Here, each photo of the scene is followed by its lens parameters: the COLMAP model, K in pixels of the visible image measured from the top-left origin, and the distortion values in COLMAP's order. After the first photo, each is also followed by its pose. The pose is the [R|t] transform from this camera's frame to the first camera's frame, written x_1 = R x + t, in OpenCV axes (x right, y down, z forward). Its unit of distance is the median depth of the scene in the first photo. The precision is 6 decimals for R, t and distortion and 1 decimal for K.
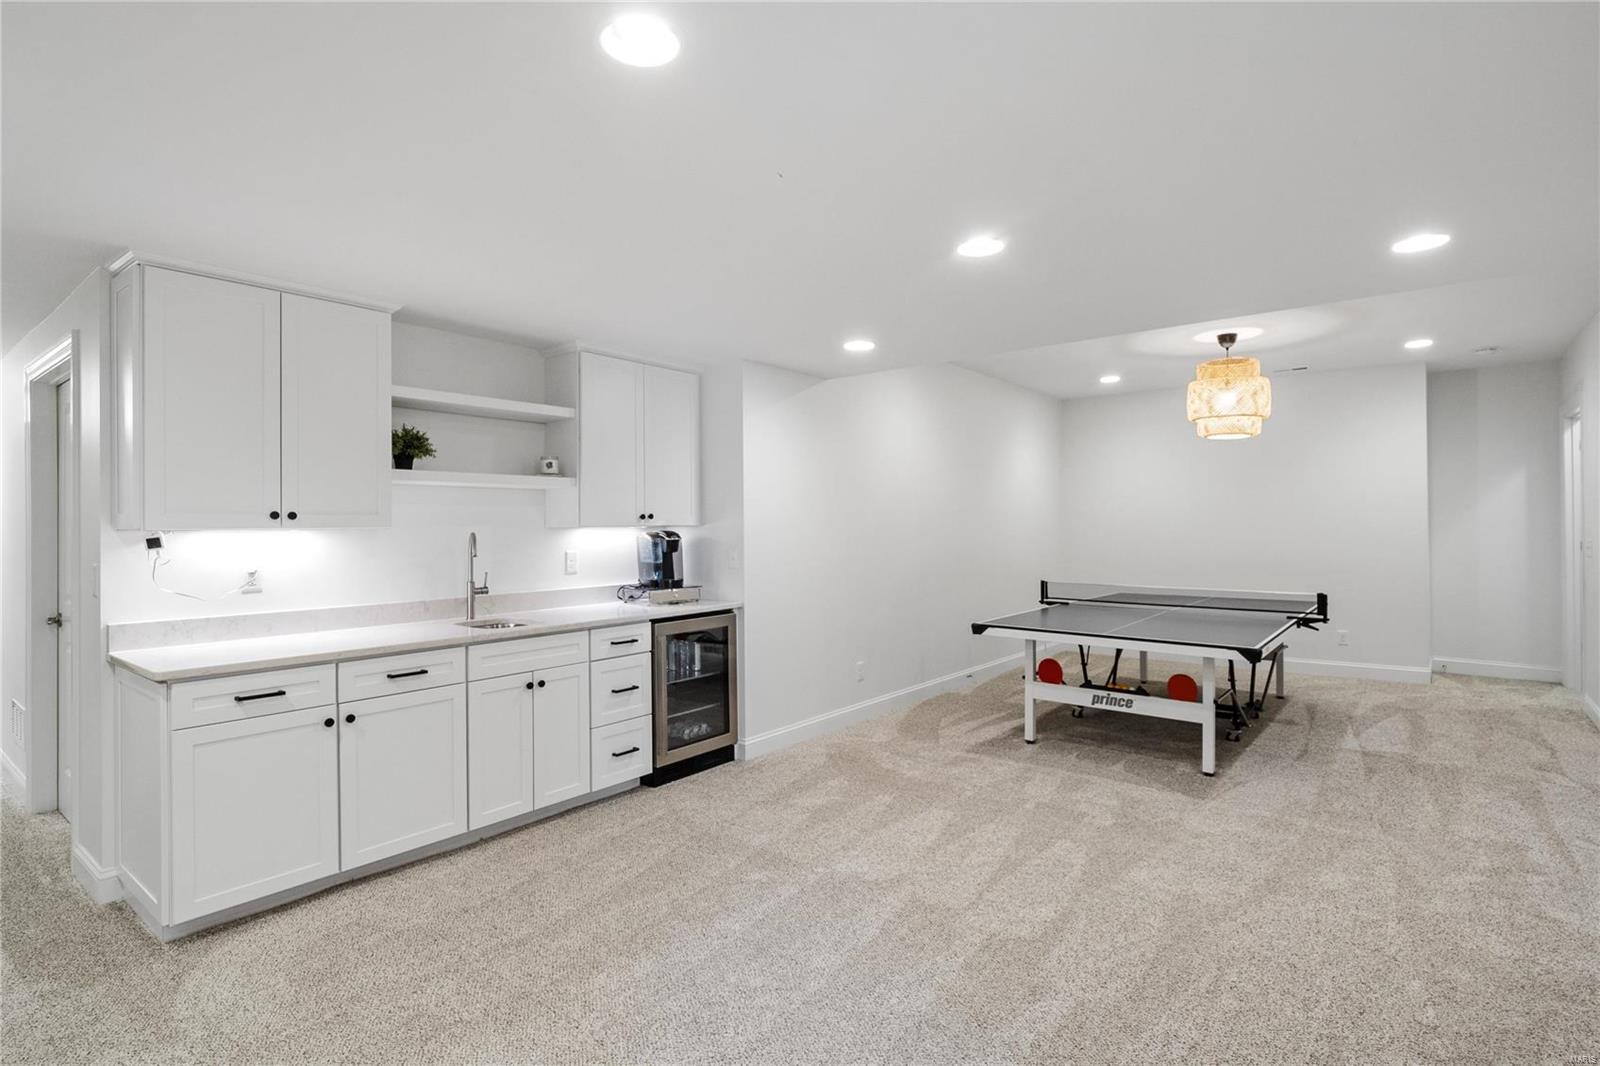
lens RADIAL K [[790.4, 0, 801.0], [0, 790.4, 526.3], [0, 0, 1]] dist [-0.004010, -0.001669]
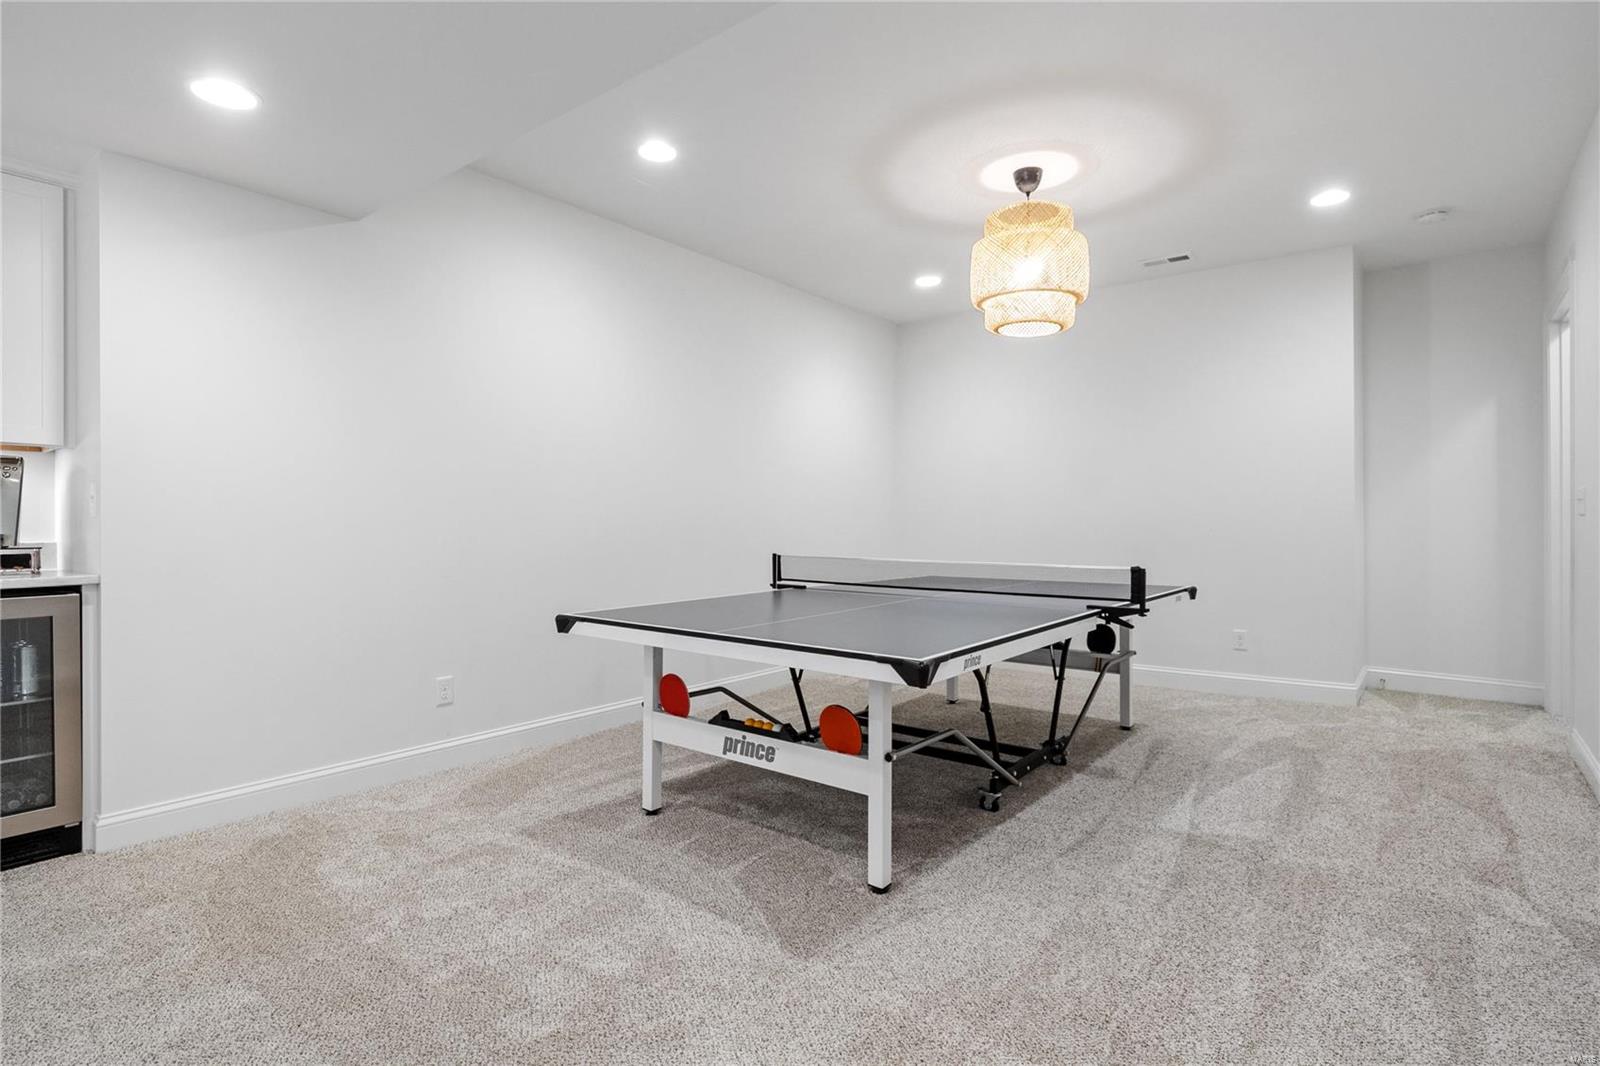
lens RADIAL K [[813.4, 0, 798.9], [0, 813.4, 527.3], [0, 0, 1]] dist [0.005115, -0.008466]
pose [[0.999934, 0.003474, 0.010950, 0.439208], [-0.003520, 0.999985, 0.004181, 0.059426], [-0.010935, -0.004219, 0.999931, 0.423226]]
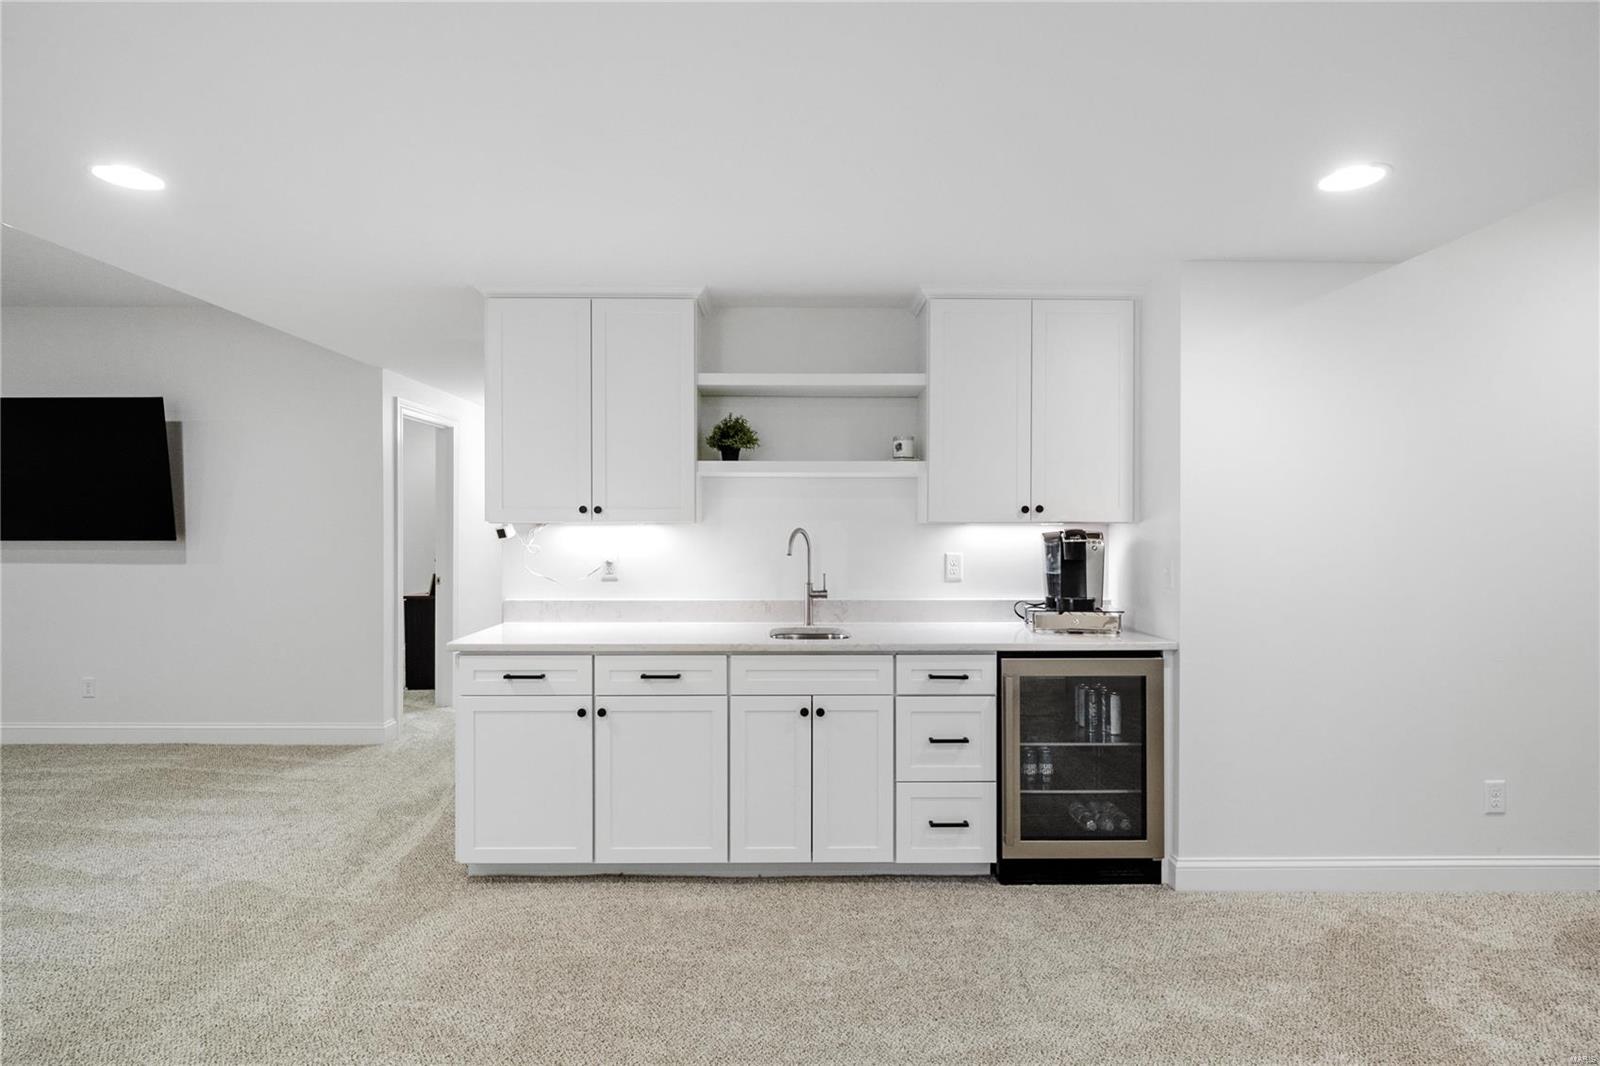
lens RADIAL K [[813.4, 0, 798.9], [0, 813.4, 527.3], [0, 0, 1]] dist [0.005115, -0.008466]
pose [[0.631131, 0.008809, -0.775626, 0.251656], [-0.006463, 0.999961, 0.006098, 0.000989], [0.775649, 0.001165, 0.631163, 0.358269]]
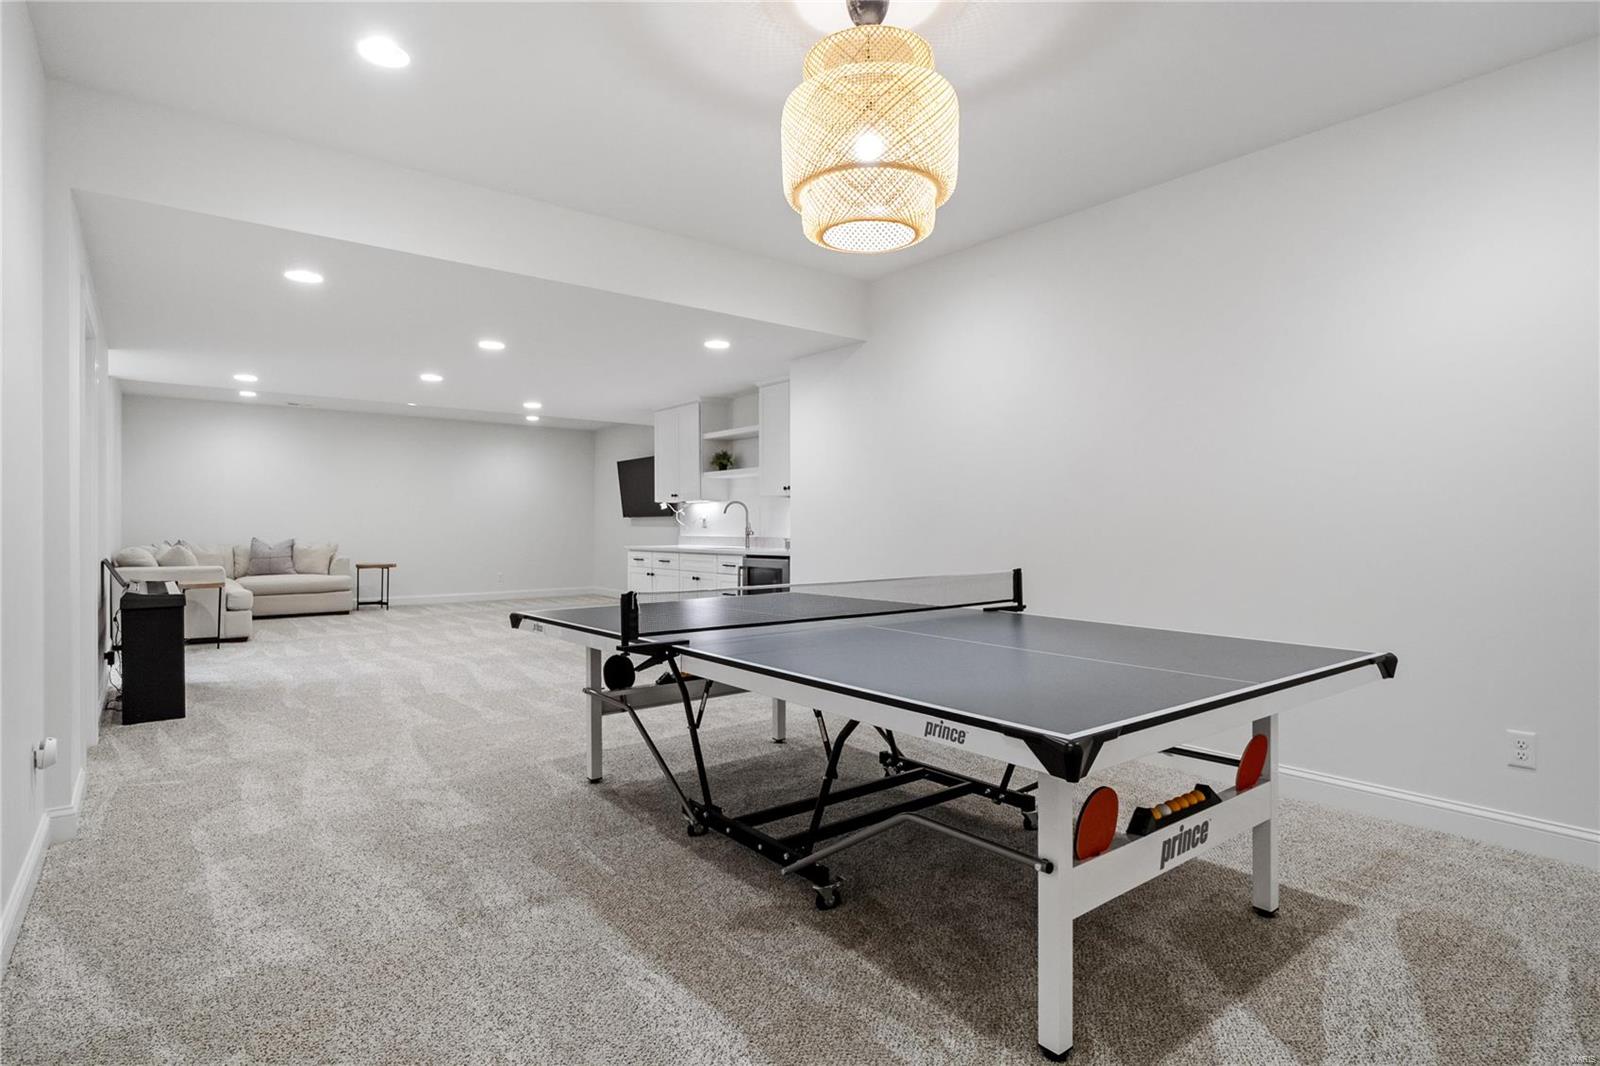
lens RADIAL K [[813.4, 0, 798.9], [0, 813.4, 527.3], [0, 0, 1]] dist [0.005115, -0.008466]
pose [[-0.219313, 0.007303, -0.975627, 1.241779], [0.001703, 0.999973, 0.007102, 0.049001], [0.975653, -0.000104, -0.219319, 1.342091]]
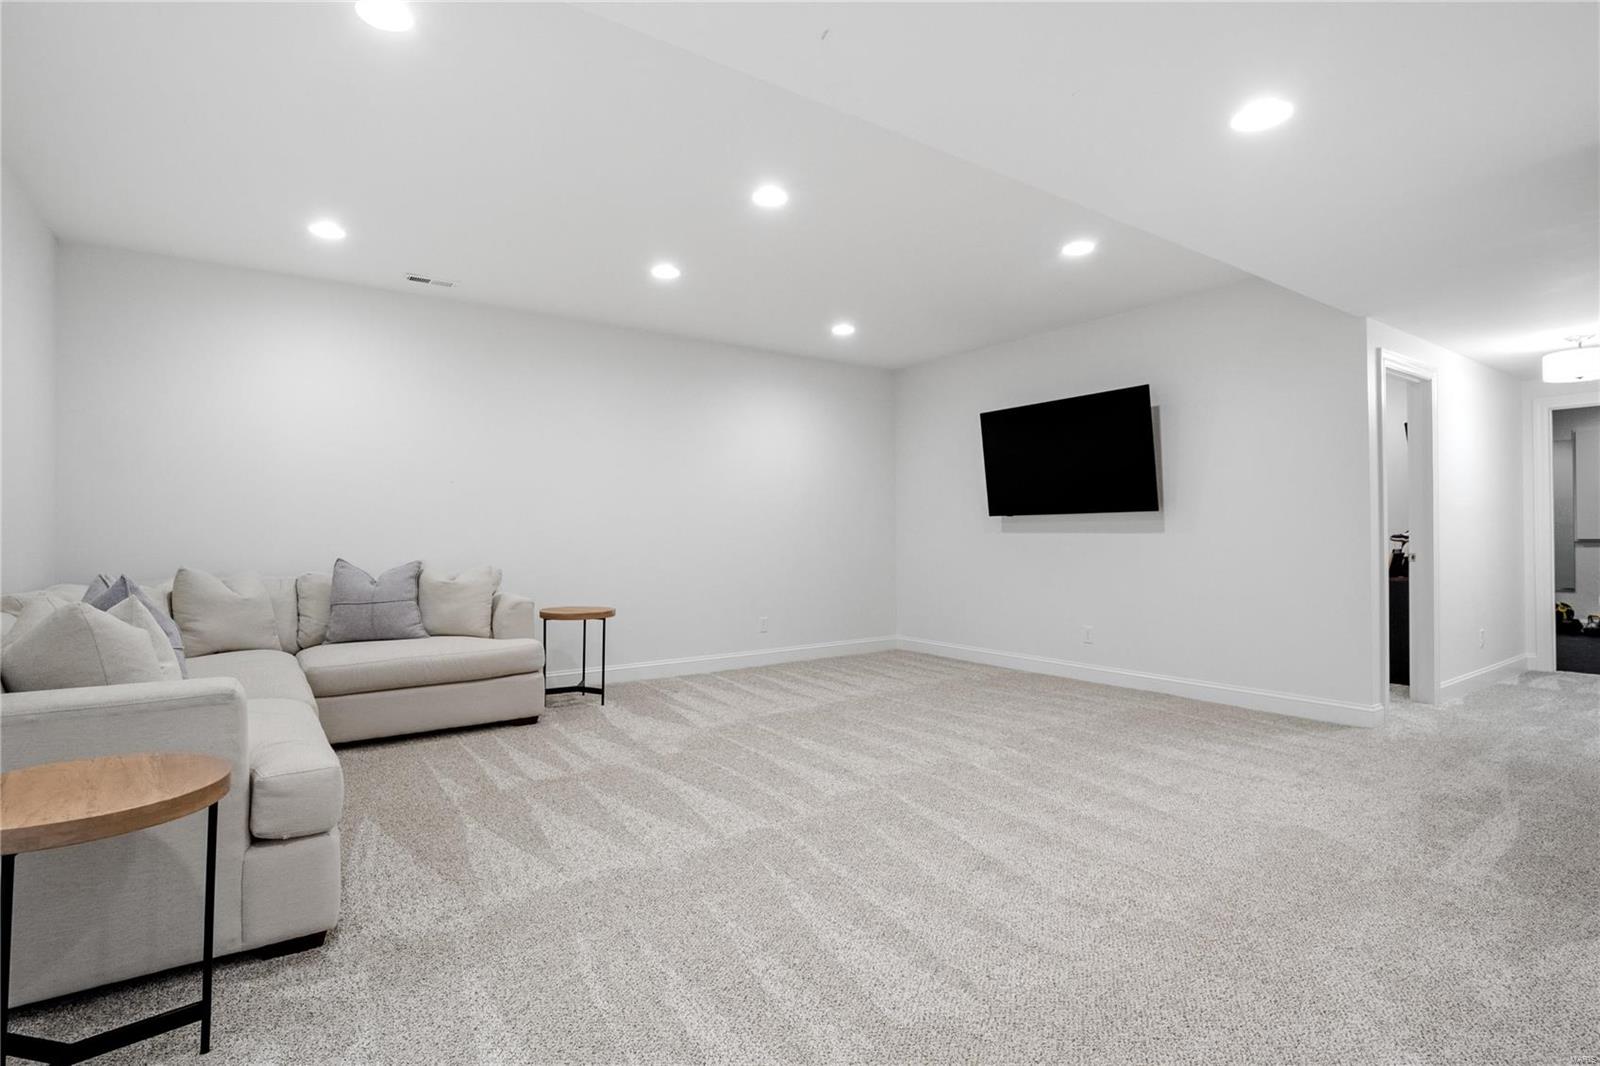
lens RADIAL K [[790.4, 0, 801.0], [0, 790.4, 526.3], [0, 0, 1]] dist [-0.004010, -0.001669]
pose [[-0.270851, -0.003185, -0.962616, 0.169902], [0.004819, 0.999978, -0.004665, 0.057668], [0.962609, -0.005903, -0.270830, 0.200289]]
